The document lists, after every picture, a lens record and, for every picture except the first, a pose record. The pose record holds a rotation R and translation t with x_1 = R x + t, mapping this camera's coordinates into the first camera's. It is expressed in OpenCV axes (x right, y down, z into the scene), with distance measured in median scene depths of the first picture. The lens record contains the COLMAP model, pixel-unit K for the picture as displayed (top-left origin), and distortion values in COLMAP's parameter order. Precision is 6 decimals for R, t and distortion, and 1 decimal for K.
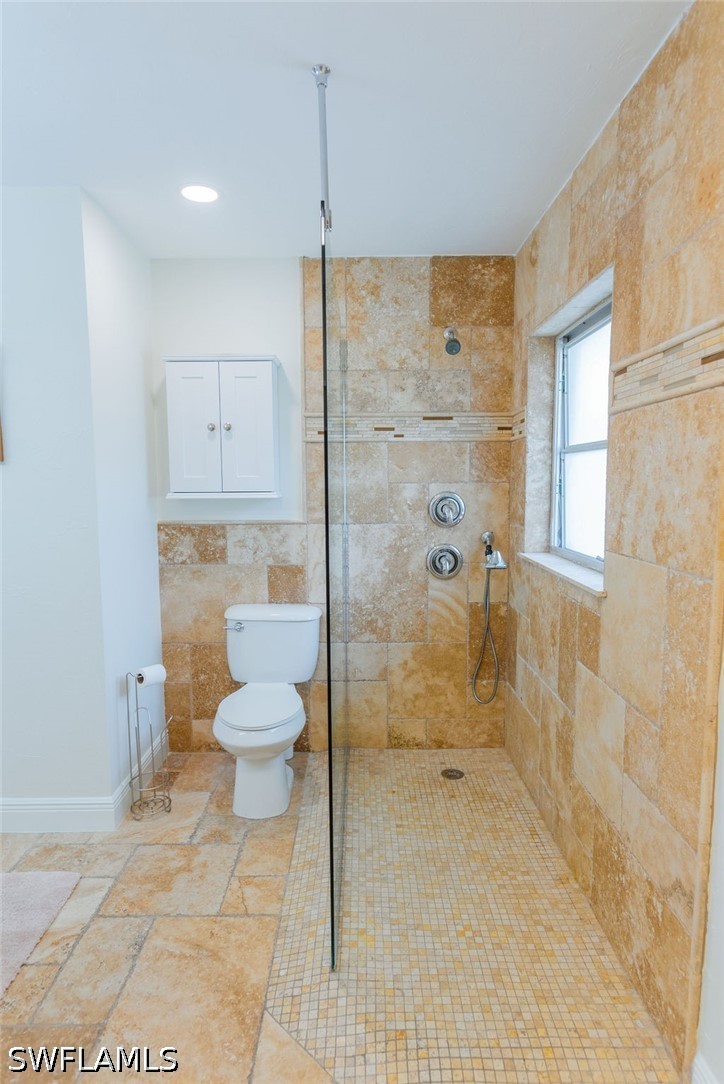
lens RADIAL K [[615.0, 0, 362.0], [0, 615.0, 542.0], [0, 0, 1]] dist [-0.006205, 0.001980]
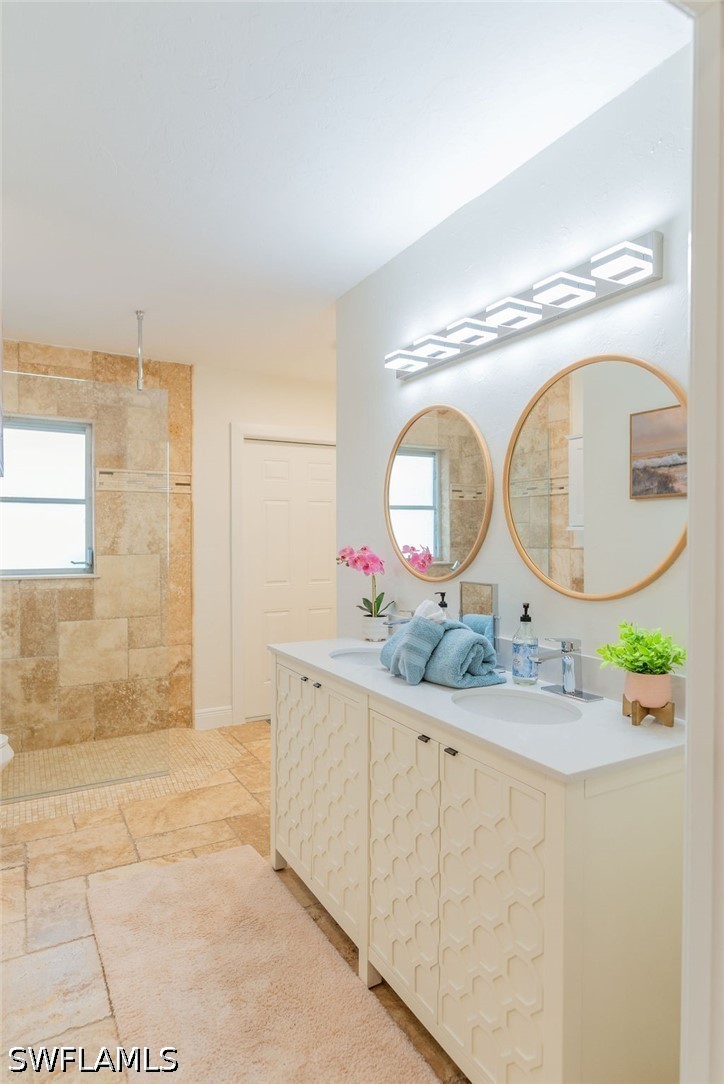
lens RADIAL K [[615.0, 0, 362.0], [0, 615.0, 542.0], [0, 0, 1]] dist [-0.006205, 0.001980]
pose [[-0.479939, -0.000617, 0.877301, -1.763939], [0.089472, 0.994751, 0.049646, -0.050924], [-0.872727, 0.102321, -0.477365, 1.153096]]
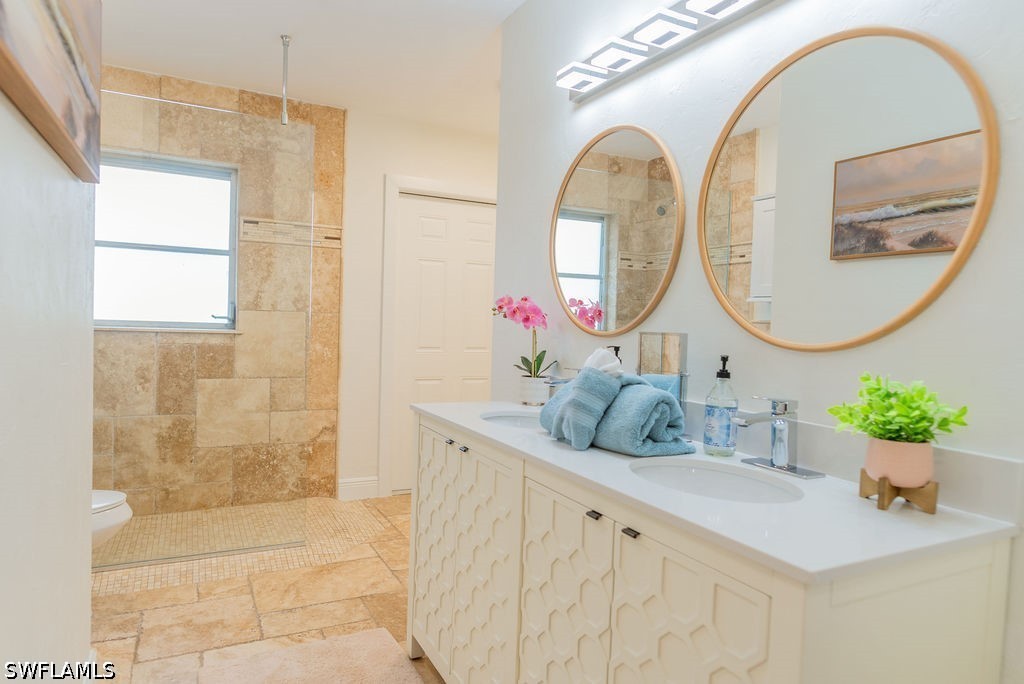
lens RADIAL K [[610.5, 0, 491.8], [0, 610.5, 337.4], [0, 0, 1]] dist [-0.006884, -0.000257]
pose [[-0.436556, -0.032594, 0.899087, -1.615323], [0.058193, 0.996228, 0.064371, 0.020893], [-0.897793, 0.080422, -0.433012, 1.078461]]
